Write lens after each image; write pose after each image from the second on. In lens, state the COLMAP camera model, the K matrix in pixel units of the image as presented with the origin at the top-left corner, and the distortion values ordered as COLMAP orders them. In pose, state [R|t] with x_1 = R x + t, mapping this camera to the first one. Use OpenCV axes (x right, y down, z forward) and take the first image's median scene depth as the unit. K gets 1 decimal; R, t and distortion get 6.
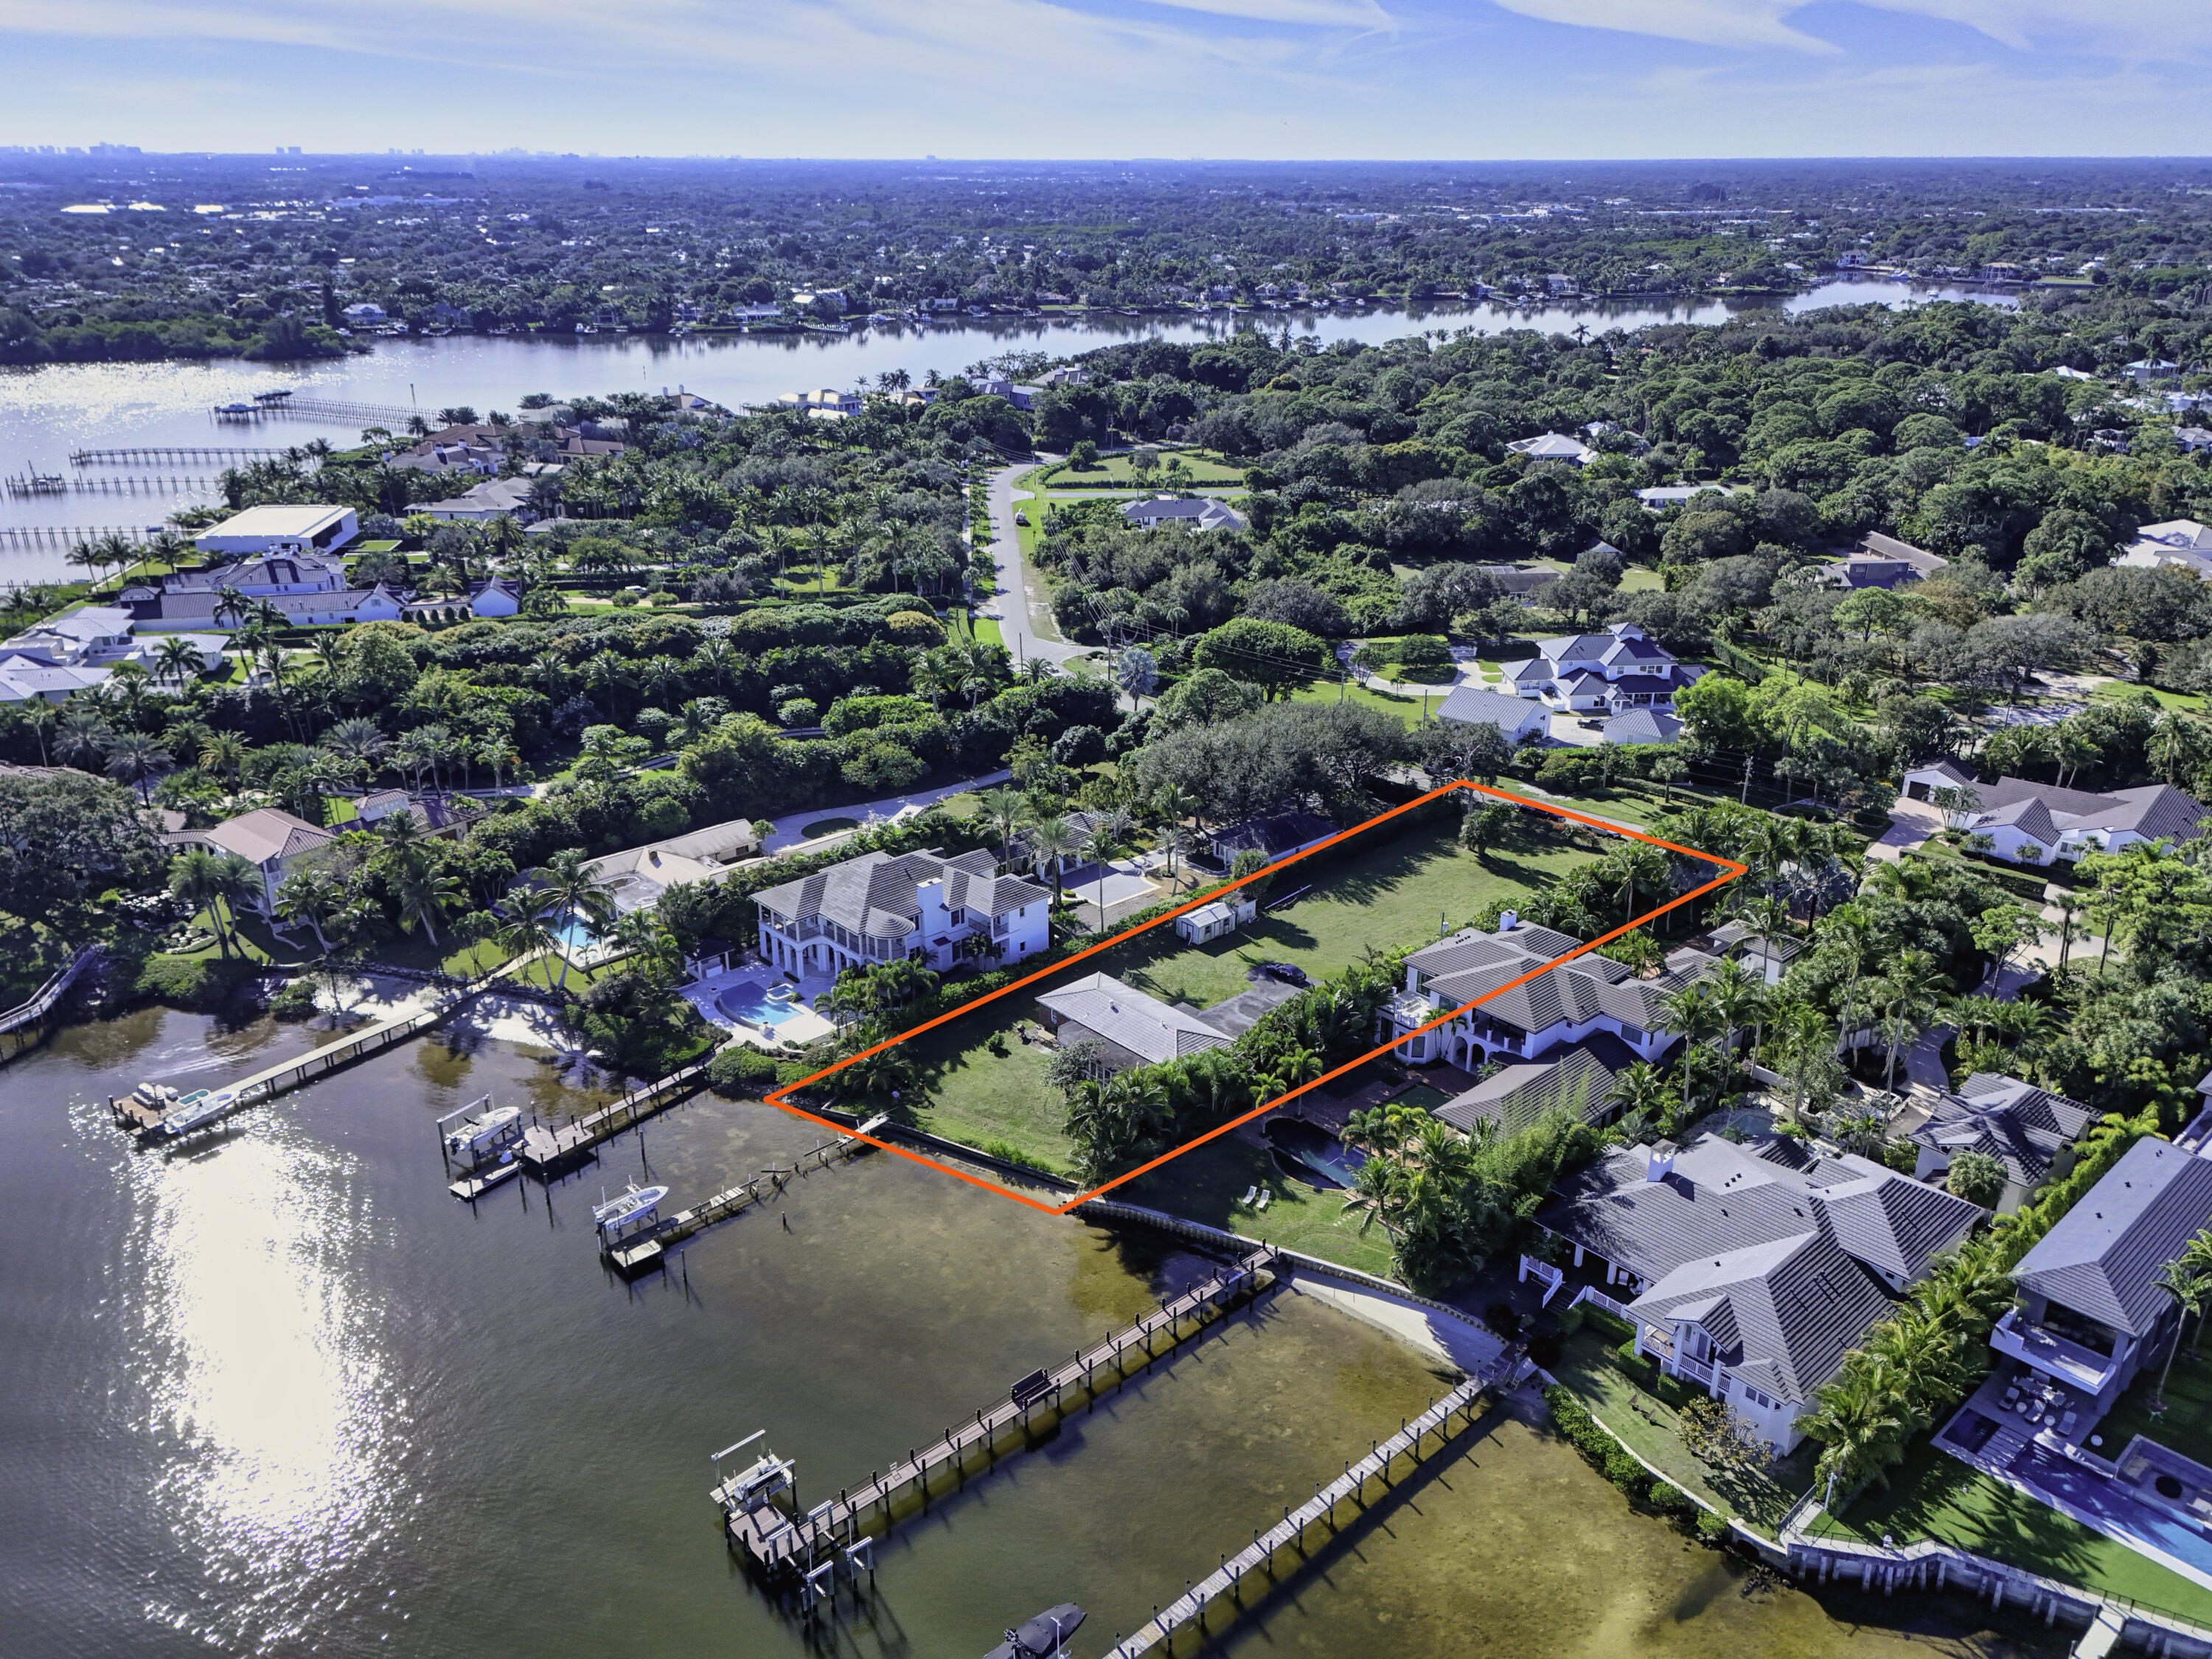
lens RADIAL K [[1675.7, 0, 1105.9], [0, 1675.7, 821.8], [0, 0, 1]] dist [0.077867, -0.085295]
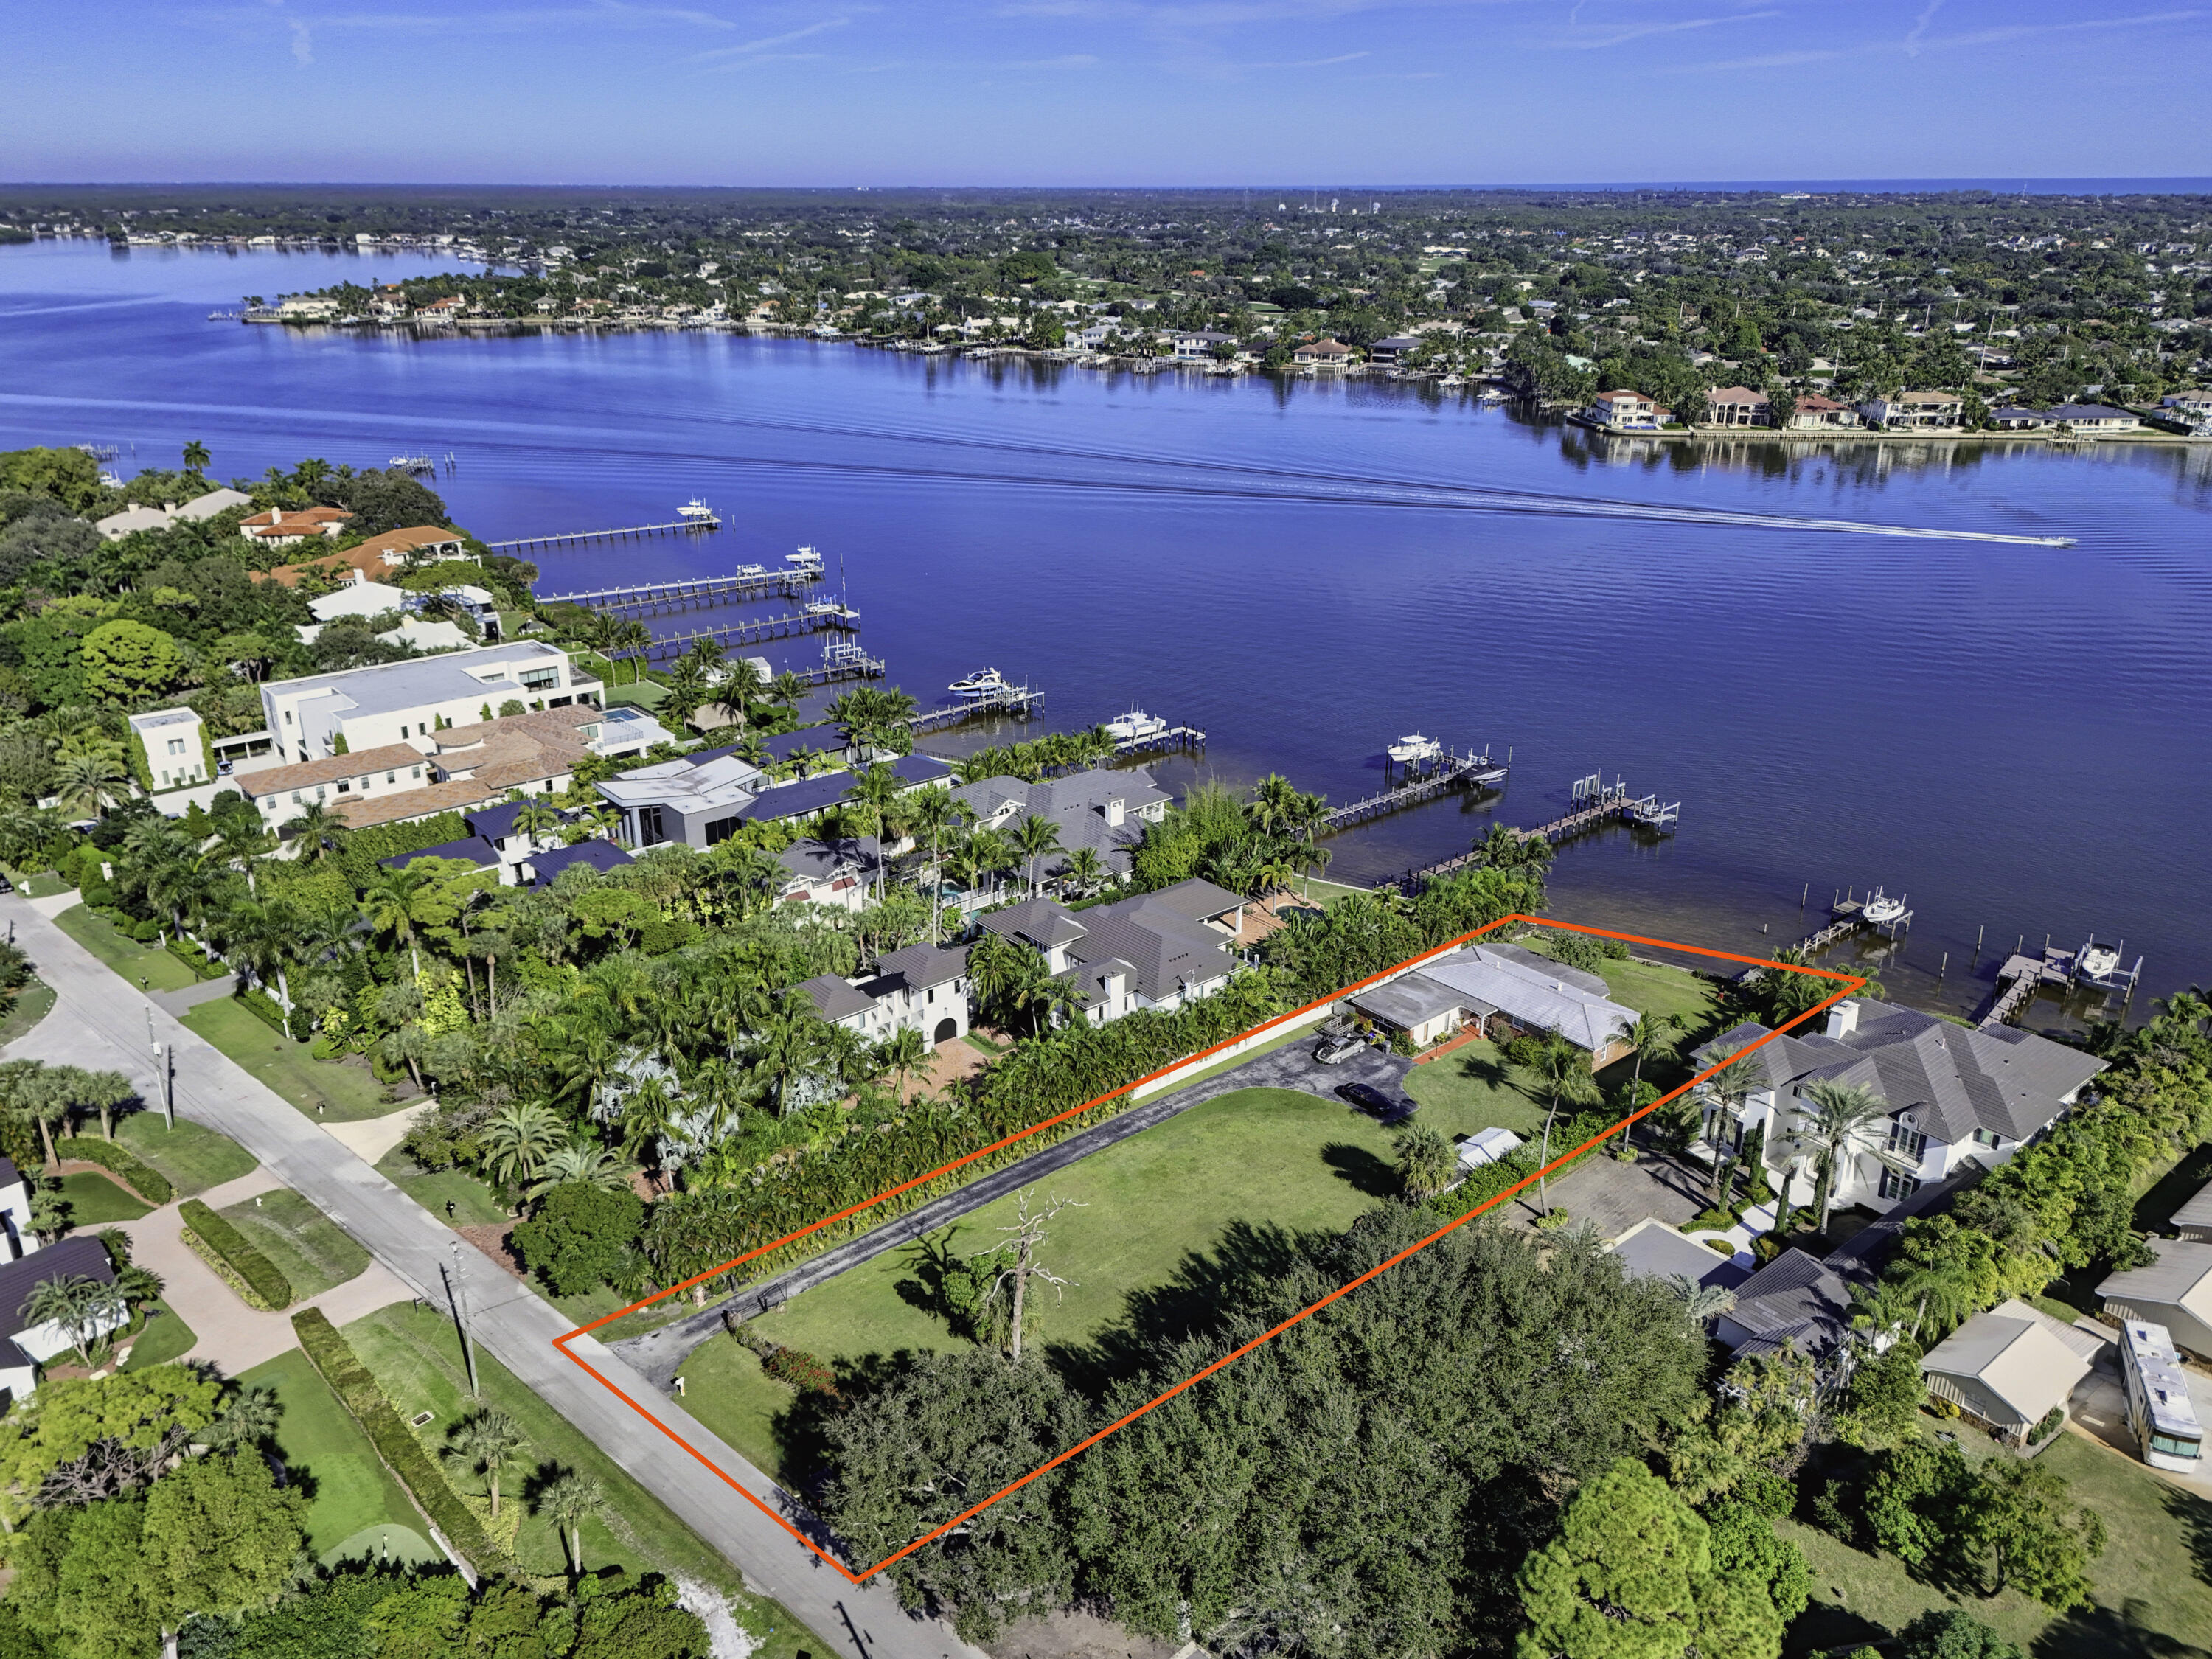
lens RADIAL K [[1662.3, 0, 1102.7], [0, 1662.3, 825.6], [0, 0, 1]] dist [0.065044, -0.058307]
pose [[-0.998545, -0.018402, 0.050688, 0.158512], [0.020803, 0.735753, 0.676930, -0.443646], [-0.049750, 0.677000, -0.734300, 1.214965]]
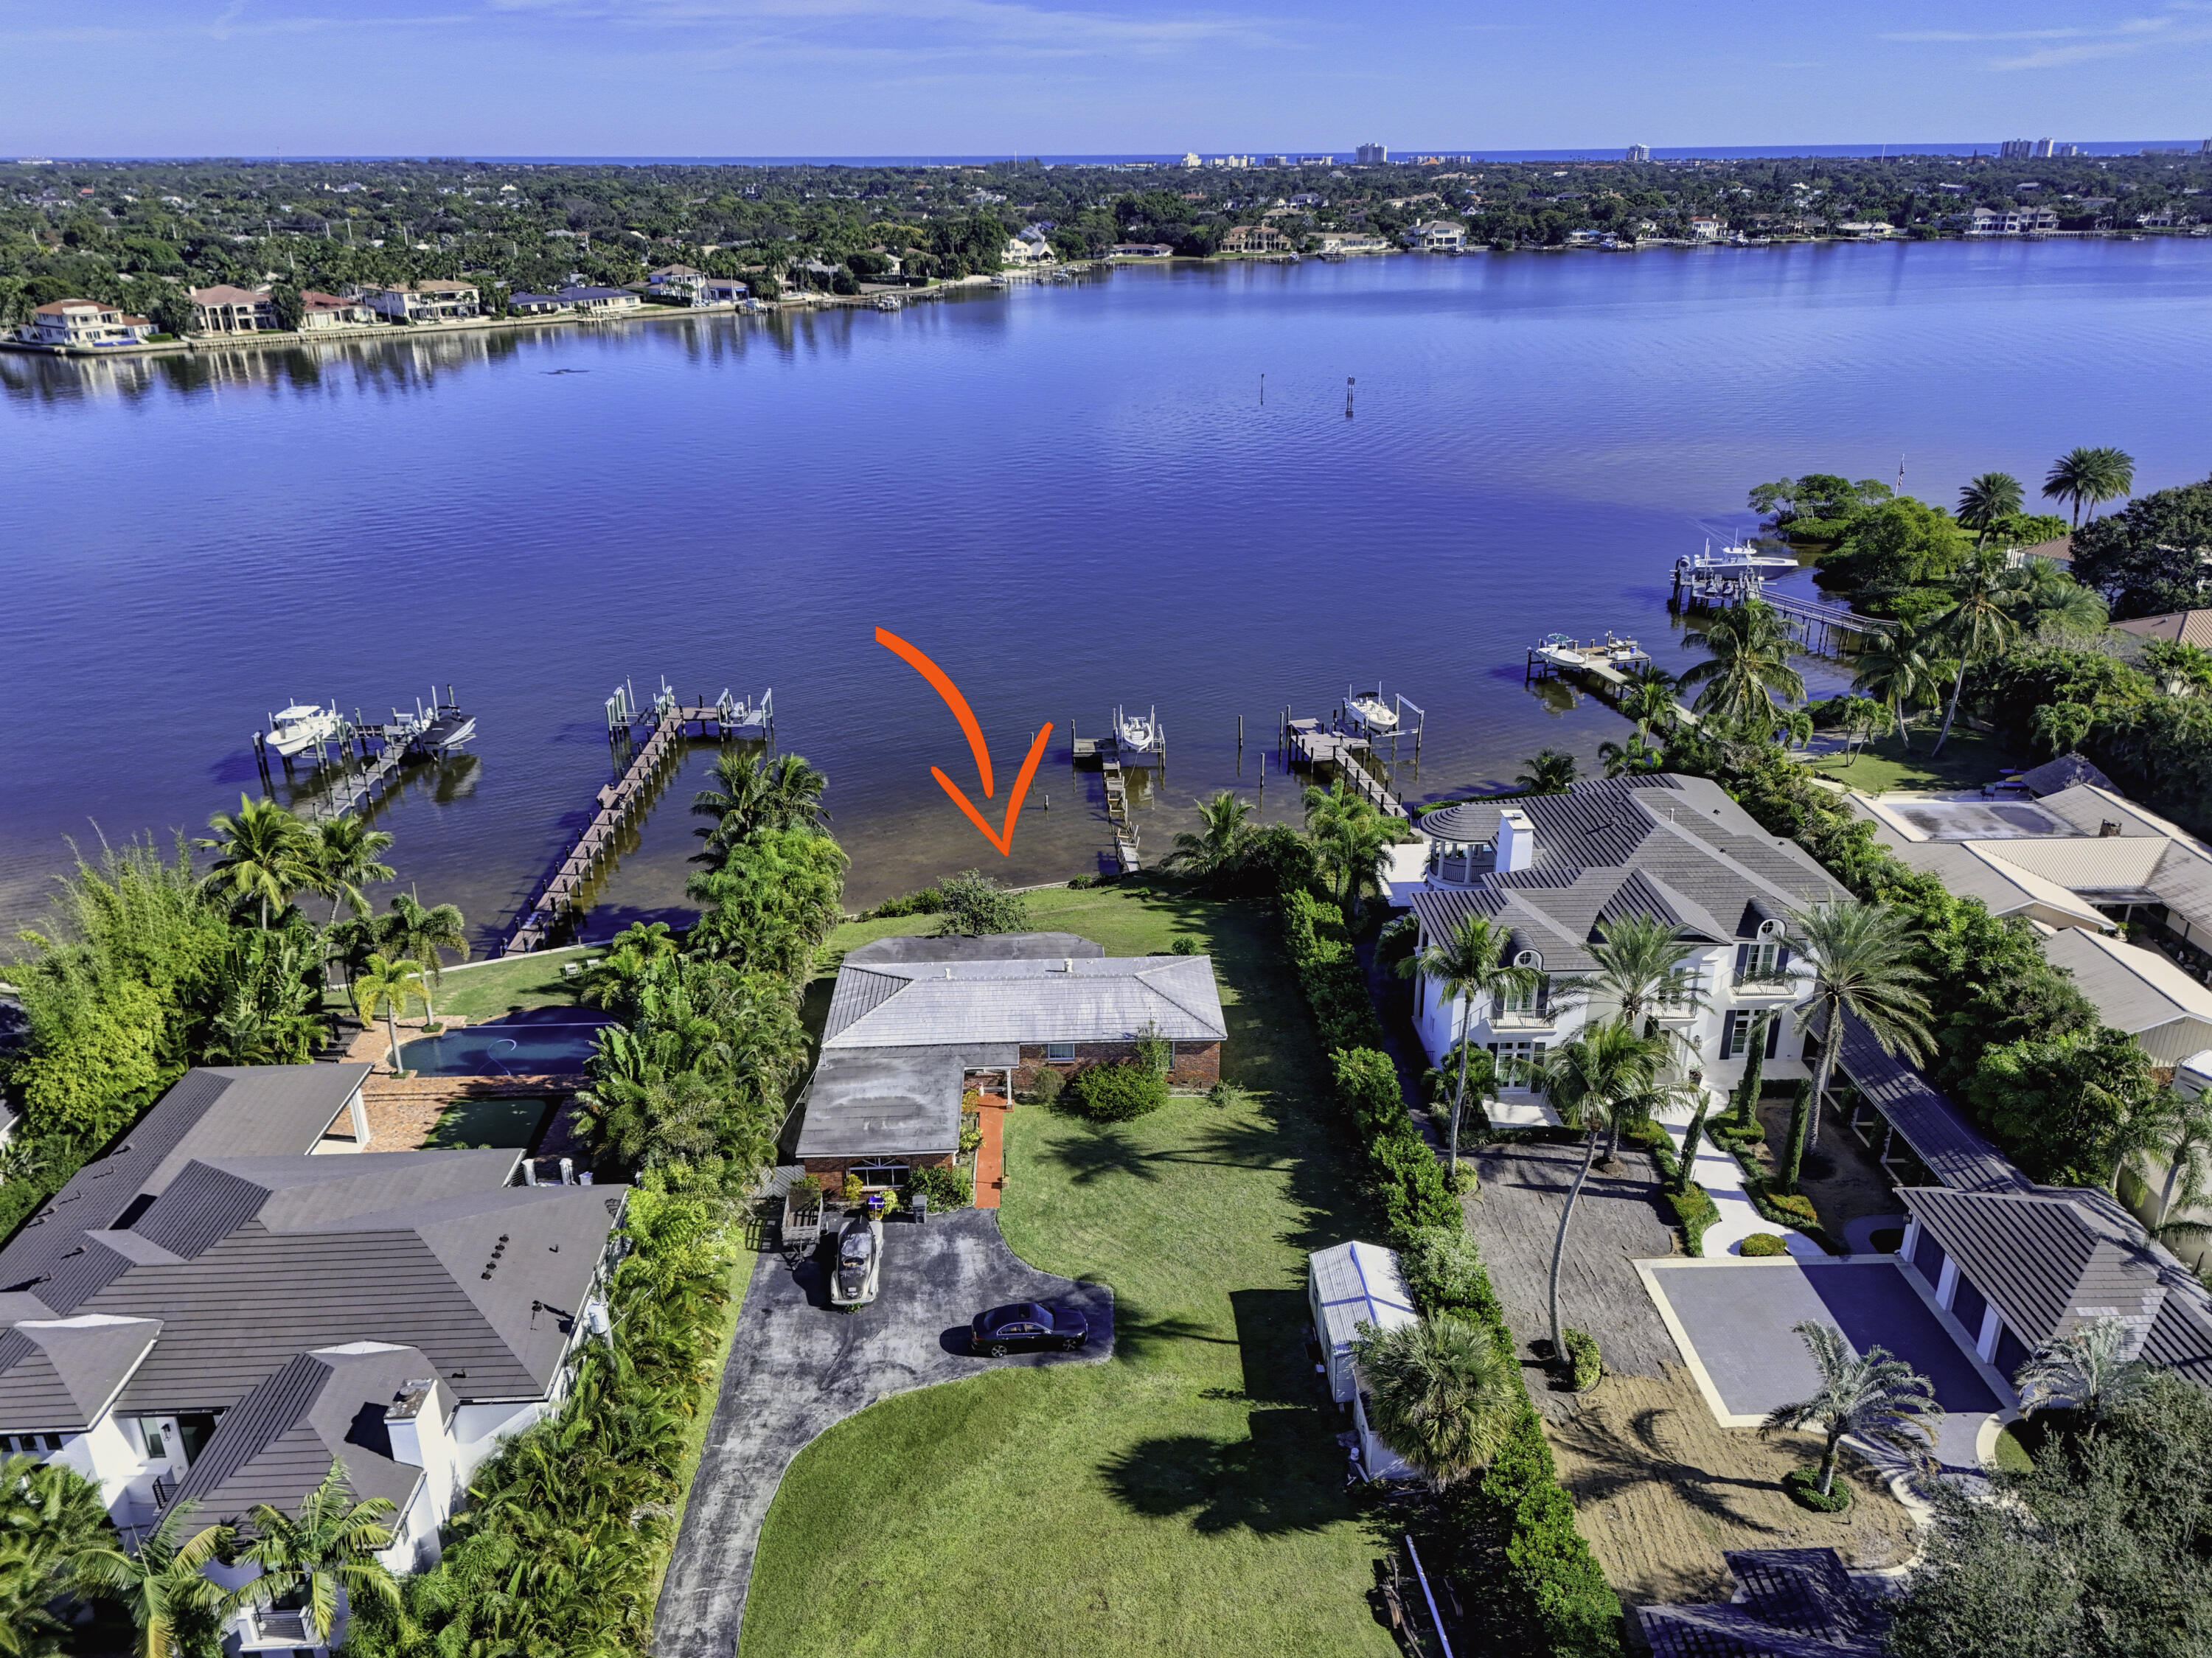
lens RADIAL K [[1635.0, 0, 1104.2], [0, 1635.0, 807.2], [0, 0, 1]] dist [0.074887, -0.071076]
pose [[-0.650938, 0.283005, -0.704406, 0.259579], [-0.274027, 0.777750, 0.565698, -0.170421], [0.707947, 0.561261, -0.428715, 0.891304]]
